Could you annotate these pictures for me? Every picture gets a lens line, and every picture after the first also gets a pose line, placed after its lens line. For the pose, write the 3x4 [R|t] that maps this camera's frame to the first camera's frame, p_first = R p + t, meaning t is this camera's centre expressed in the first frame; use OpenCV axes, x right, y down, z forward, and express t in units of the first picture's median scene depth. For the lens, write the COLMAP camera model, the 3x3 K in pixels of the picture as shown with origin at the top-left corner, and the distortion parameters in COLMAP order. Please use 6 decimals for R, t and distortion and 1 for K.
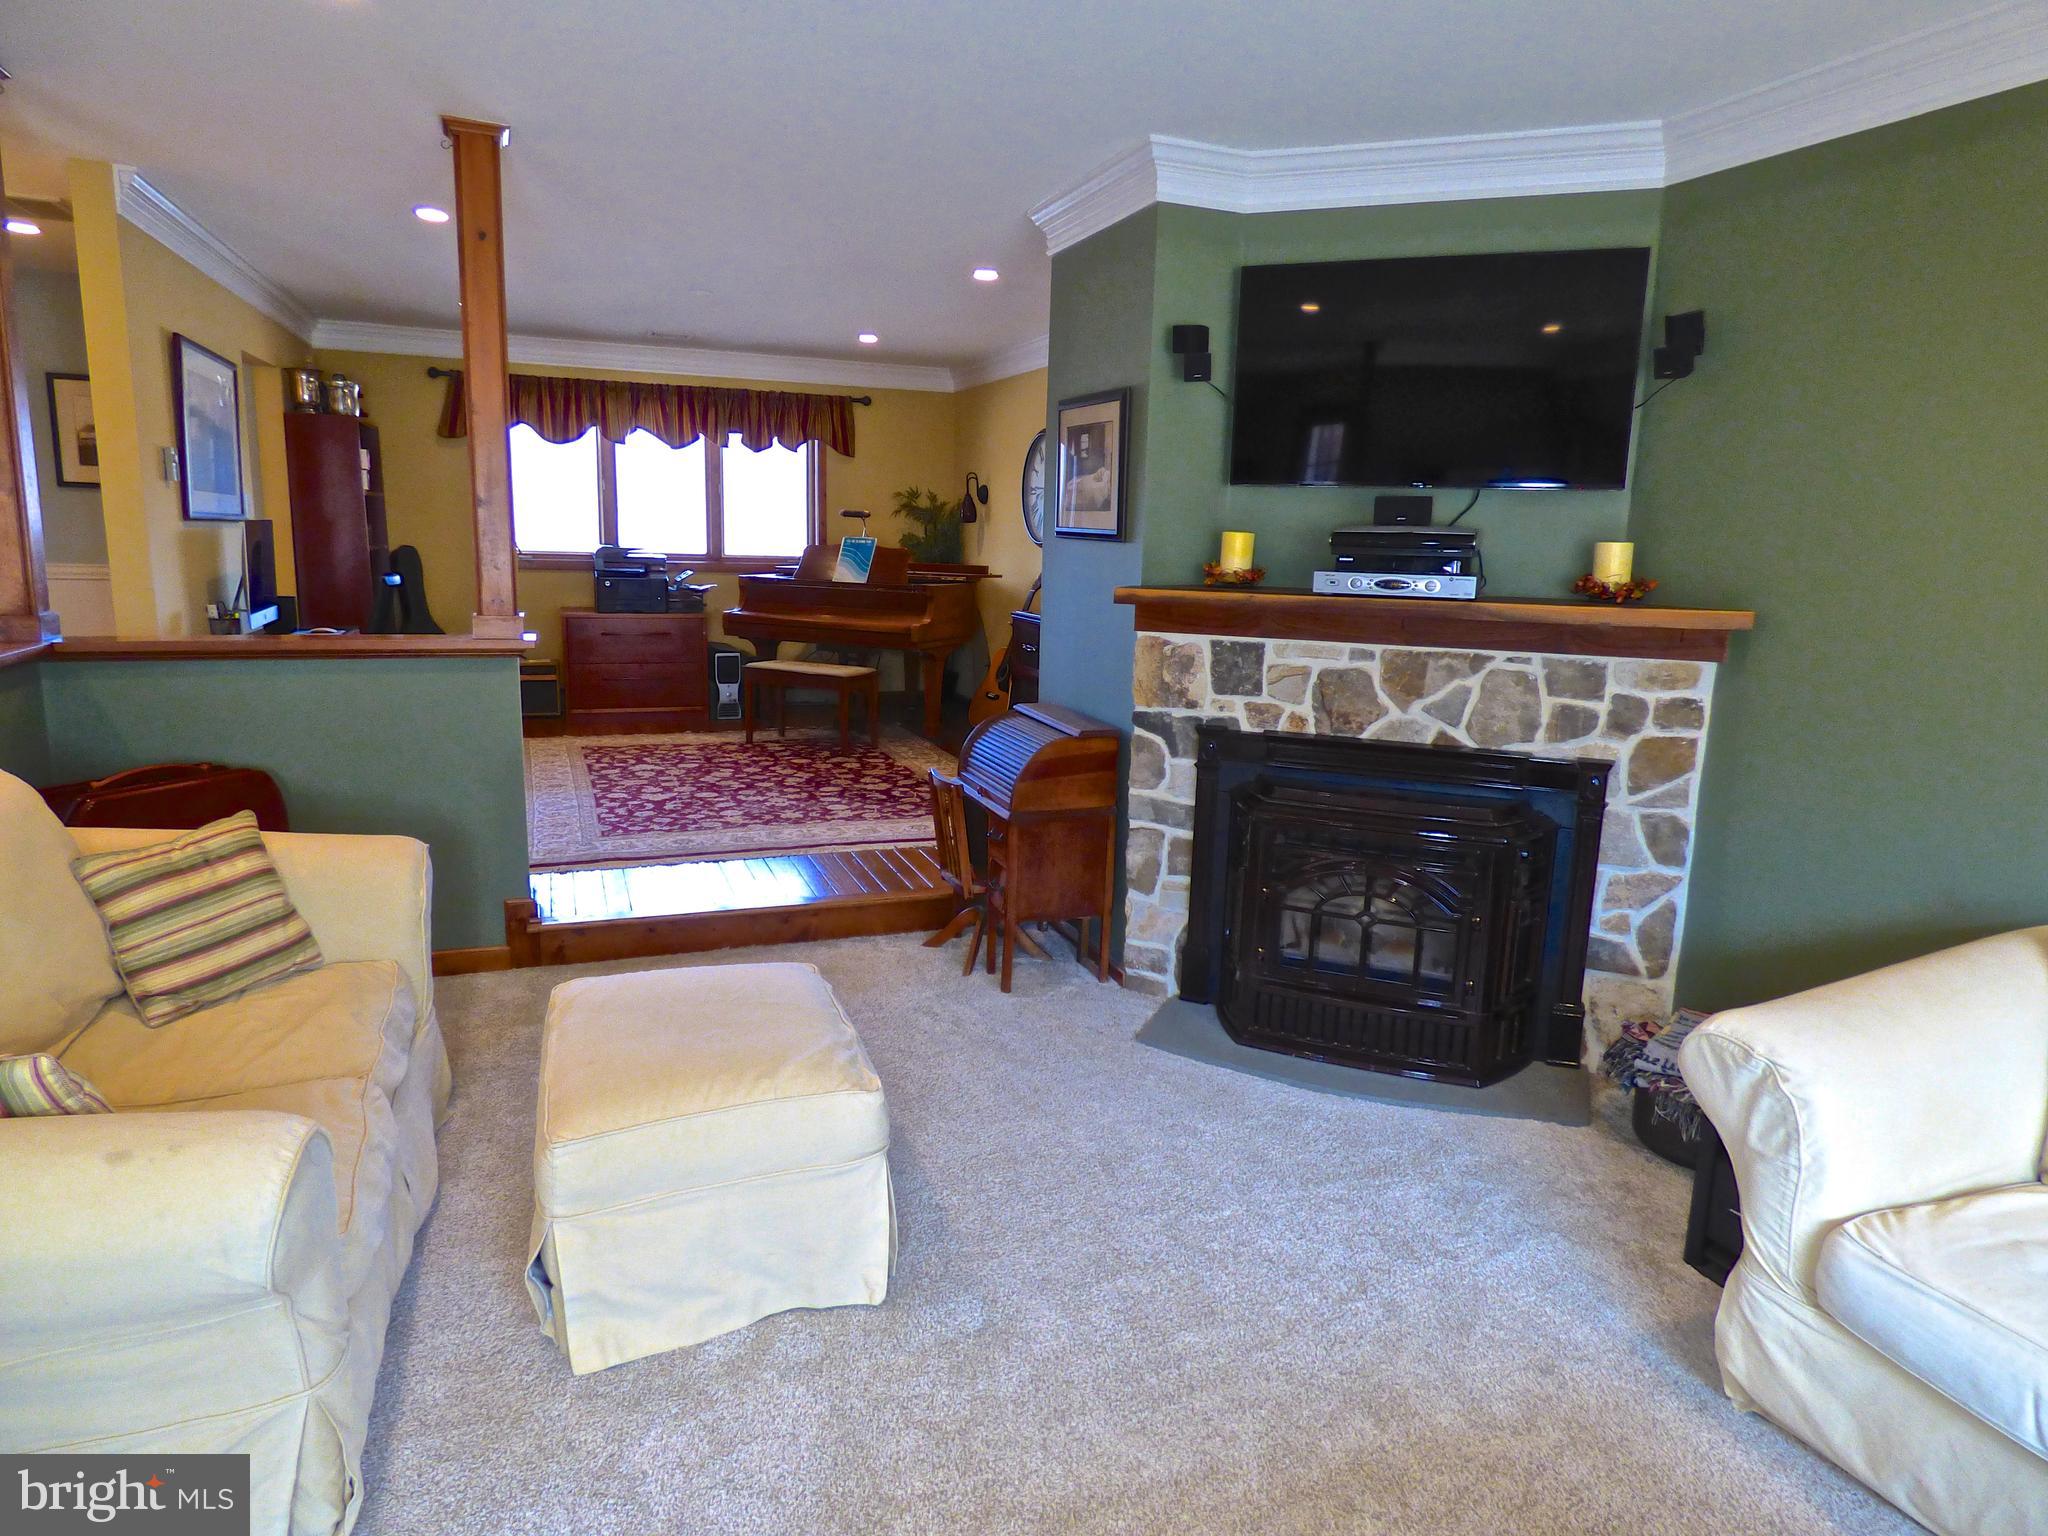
lens RADIAL K [[1254.7, 0, 1060.3], [0, 1254.7, 763.1], [0, 0, 1]] dist [-0.011309, 0.003089]
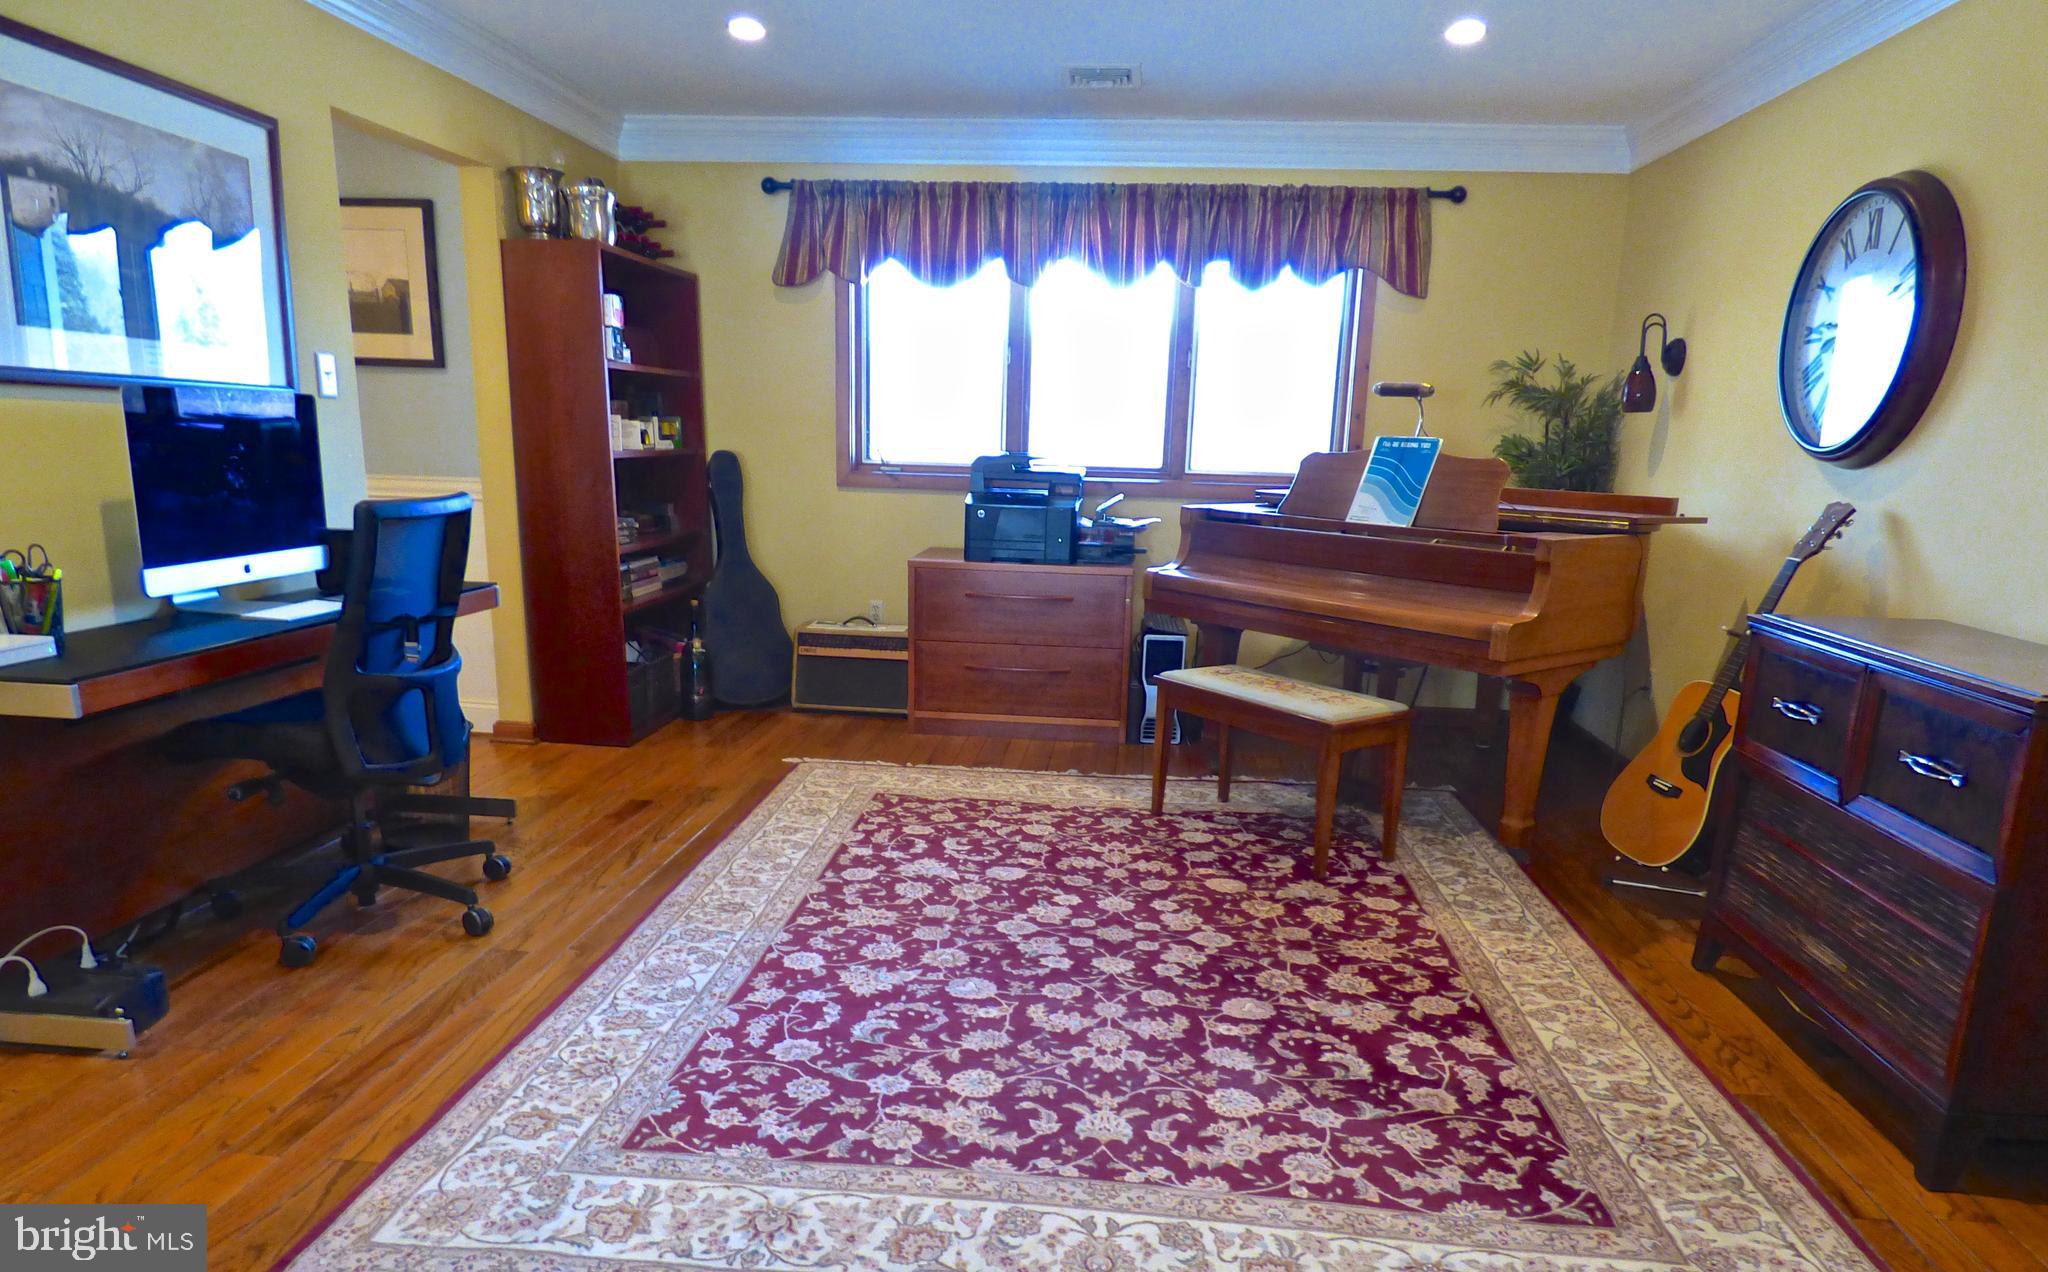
lens RADIAL K [[1216.6, 0, 1026.4], [0, 1216.6, 731.3], [0, 0, 1]] dist [-0.005232, -0.002326]
pose [[0.878938, 0.109242, -0.464256, -0.050277], [-0.088713, 0.993874, 0.065913, -0.075071], [0.468613, -0.016748, 0.883245, 0.459609]]
